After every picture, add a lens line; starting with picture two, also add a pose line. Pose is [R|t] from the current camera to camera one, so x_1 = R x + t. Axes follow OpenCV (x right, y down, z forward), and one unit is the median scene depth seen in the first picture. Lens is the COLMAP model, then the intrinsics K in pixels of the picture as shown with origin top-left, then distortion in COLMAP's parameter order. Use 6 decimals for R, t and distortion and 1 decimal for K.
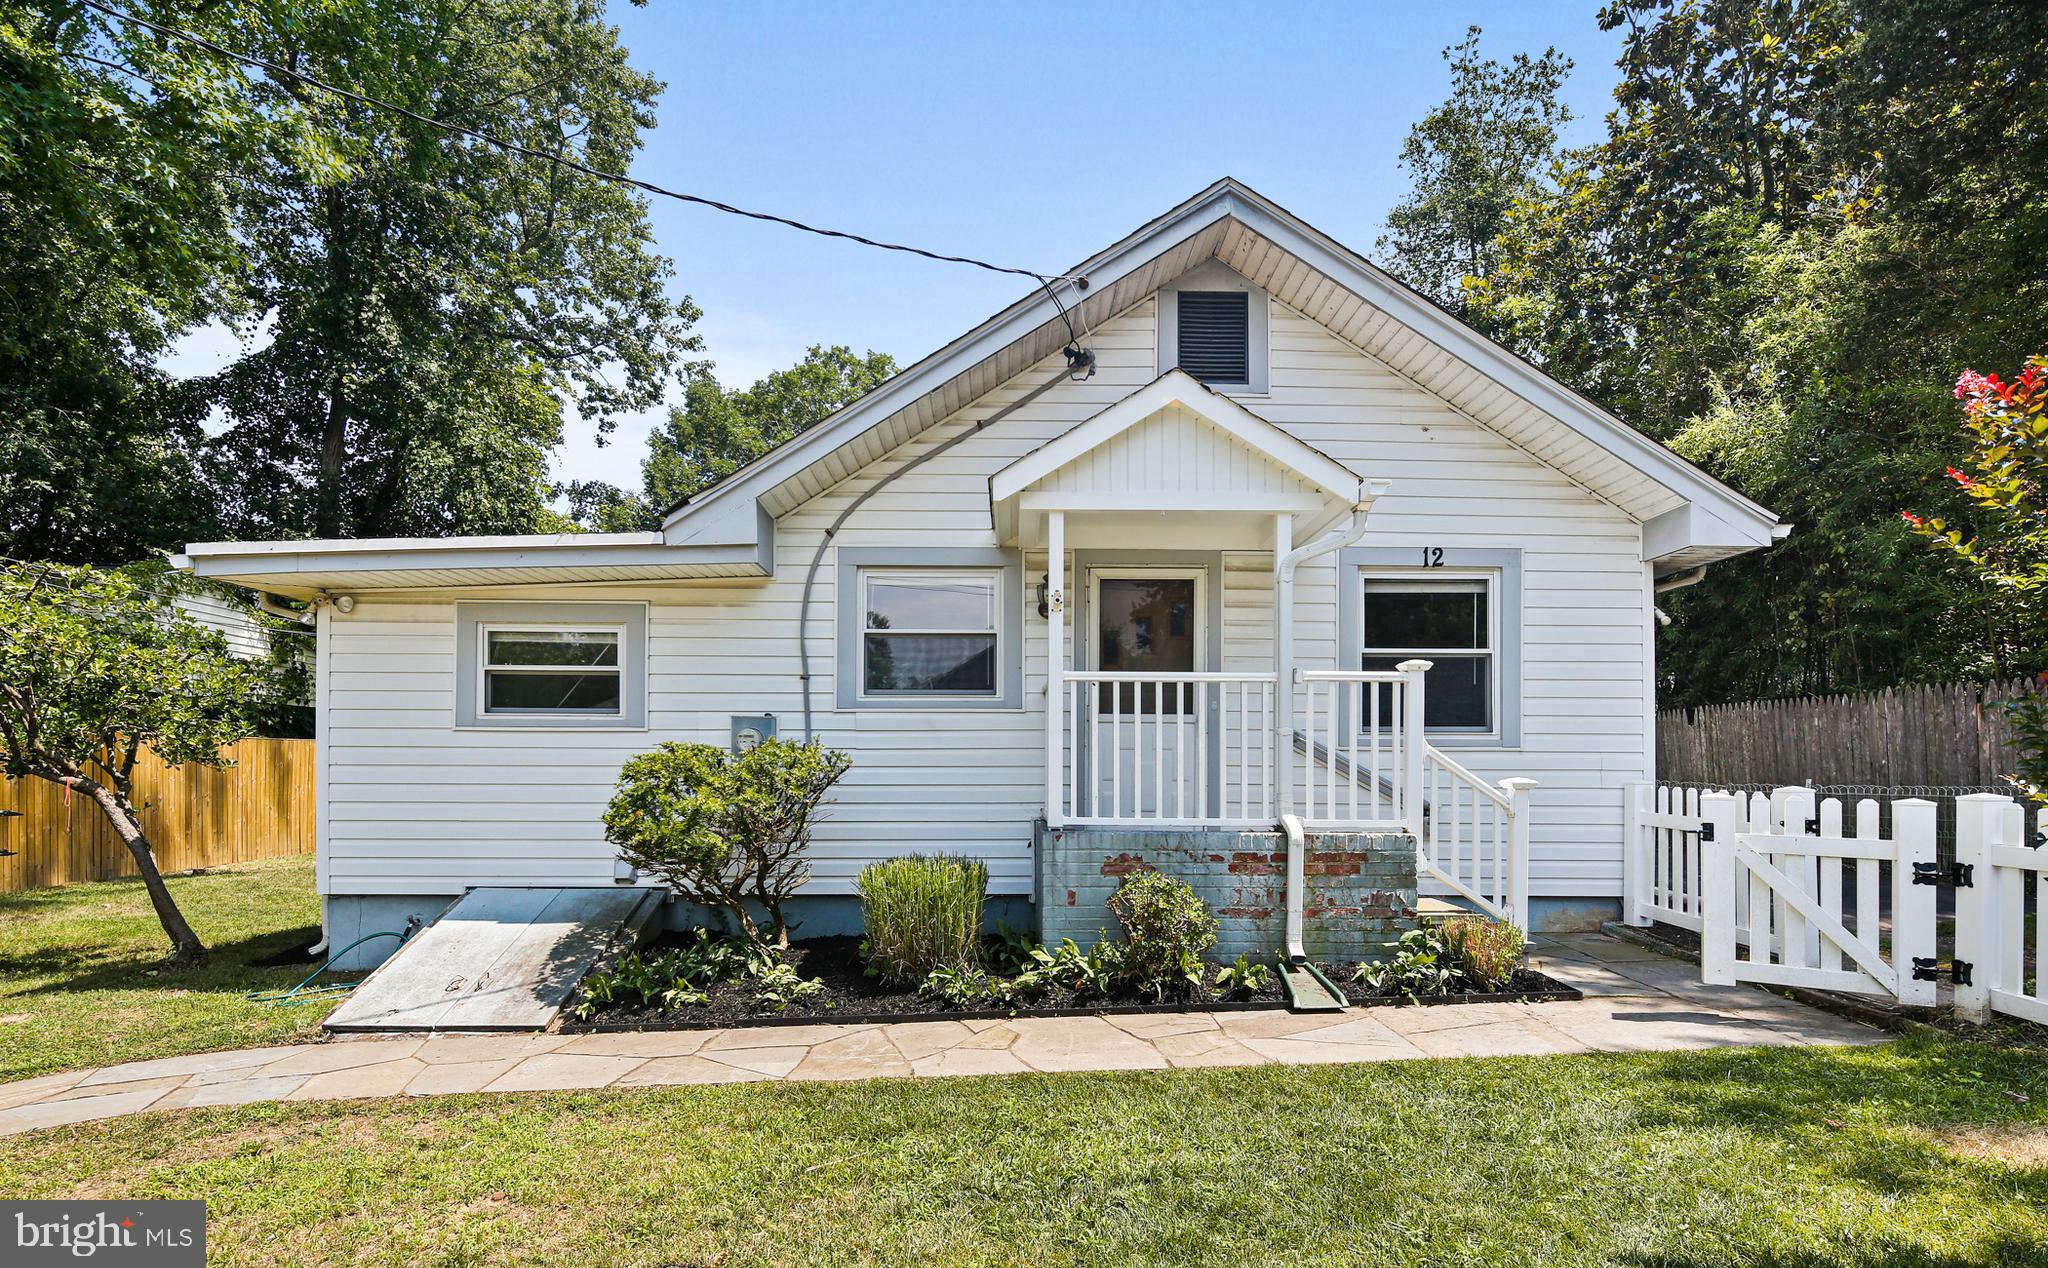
lens RADIAL K [[973.9, 0, 1024.3], [0, 973.9, 767.0], [0, 0, 1]] dist [0.000996, 0.000181]
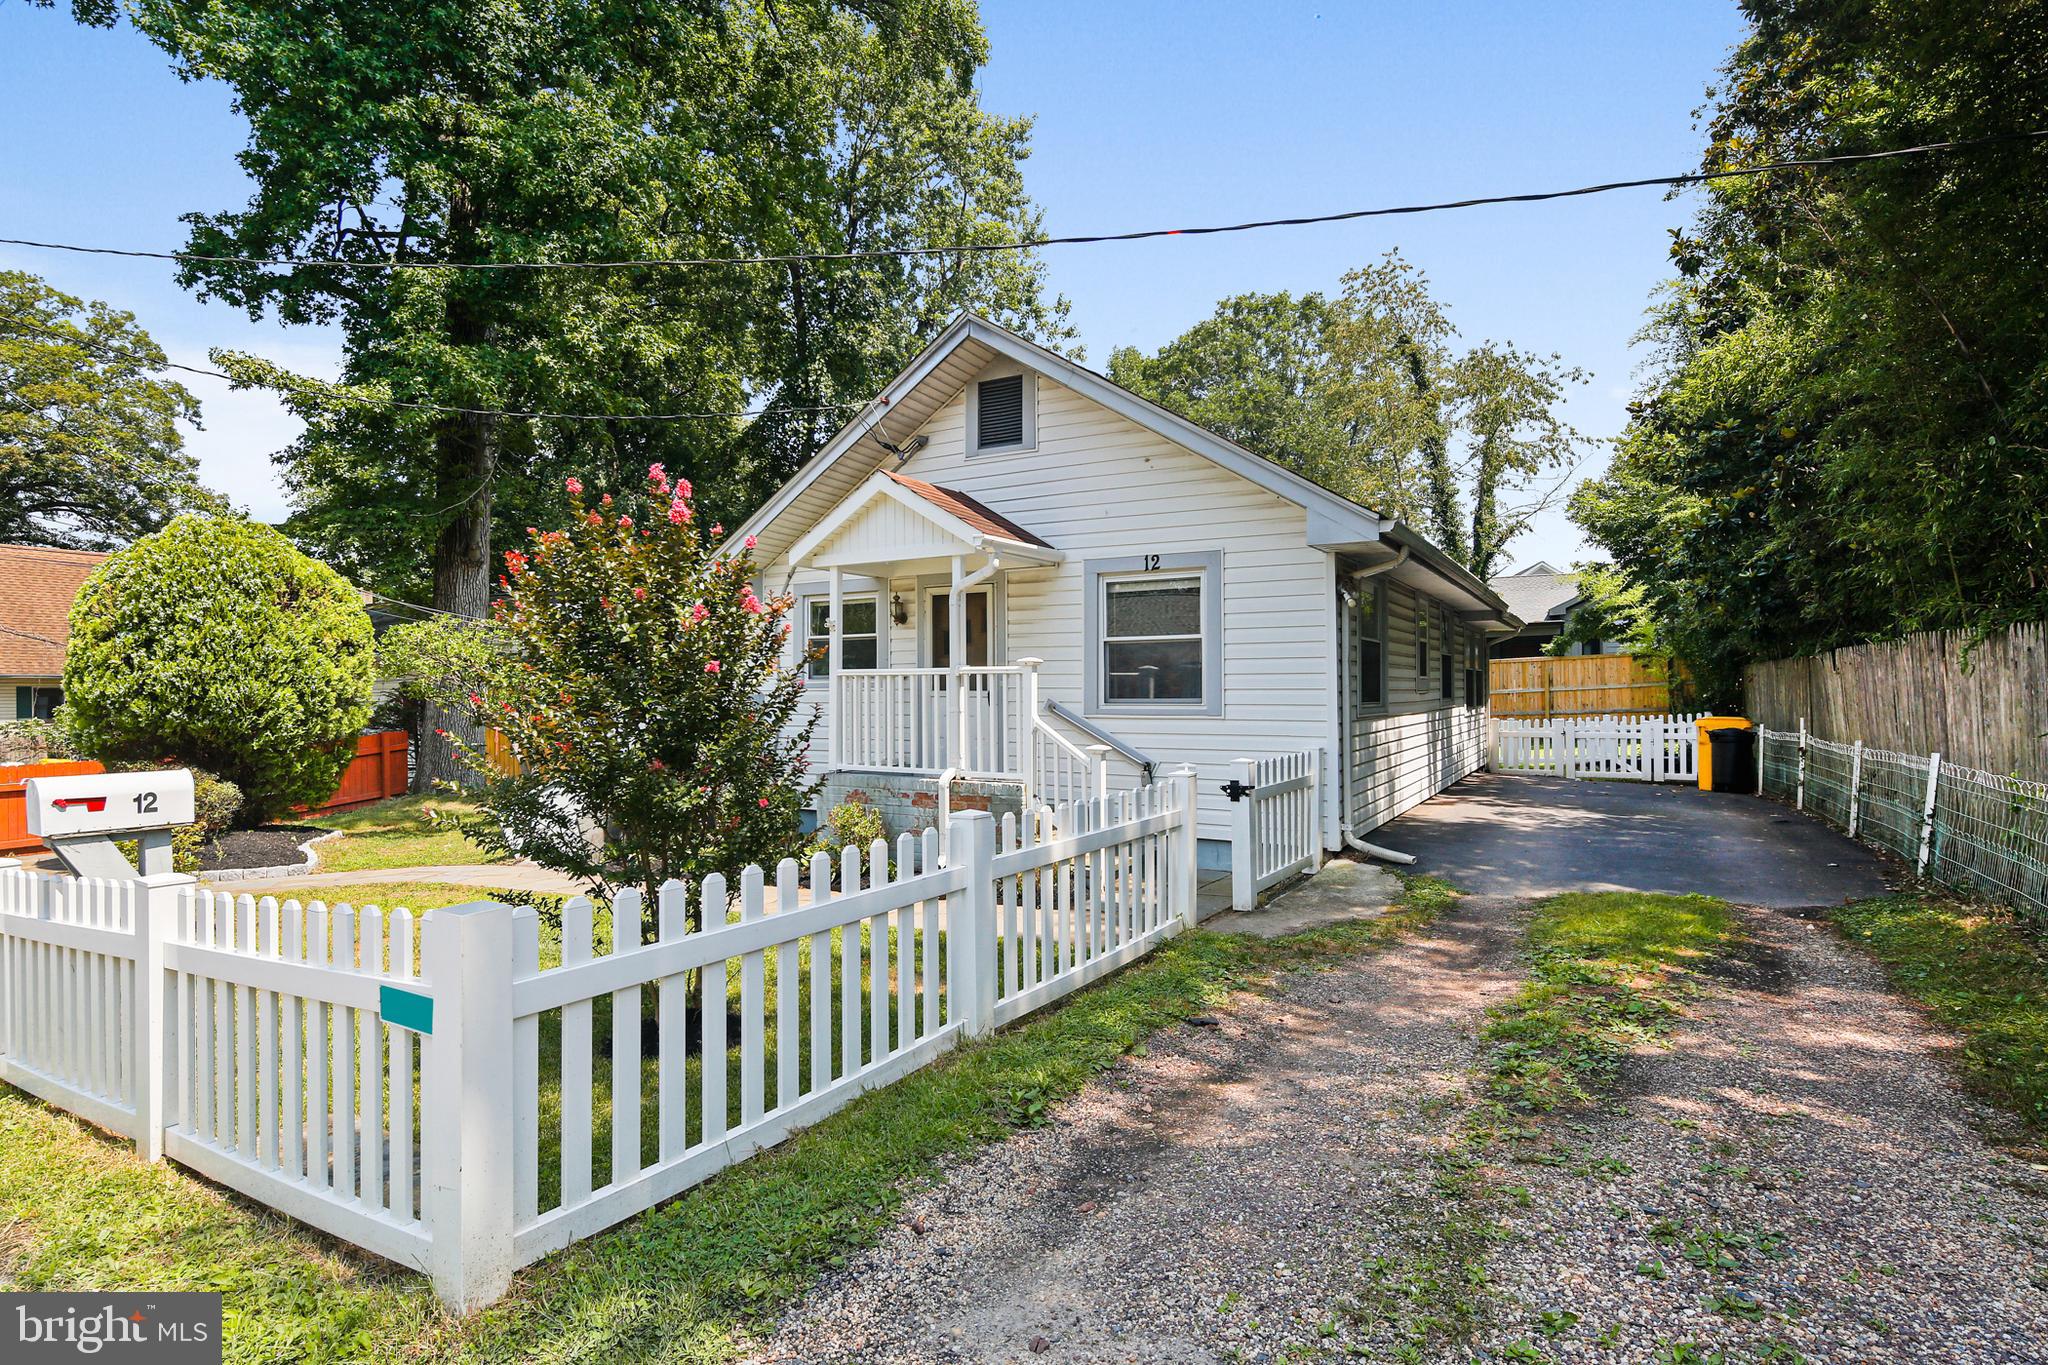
lens RADIAL K [[989.0, 0, 1020.8], [0, 989.0, 695.7], [0, 0, 1]] dist [-0.001769, -0.000565]
pose [[0.856397, -0.003089, -0.516309, 0.924474], [0.007417, 0.999953, 0.006319, -0.054875], [0.516265, -0.009241, 0.856379, -0.168038]]
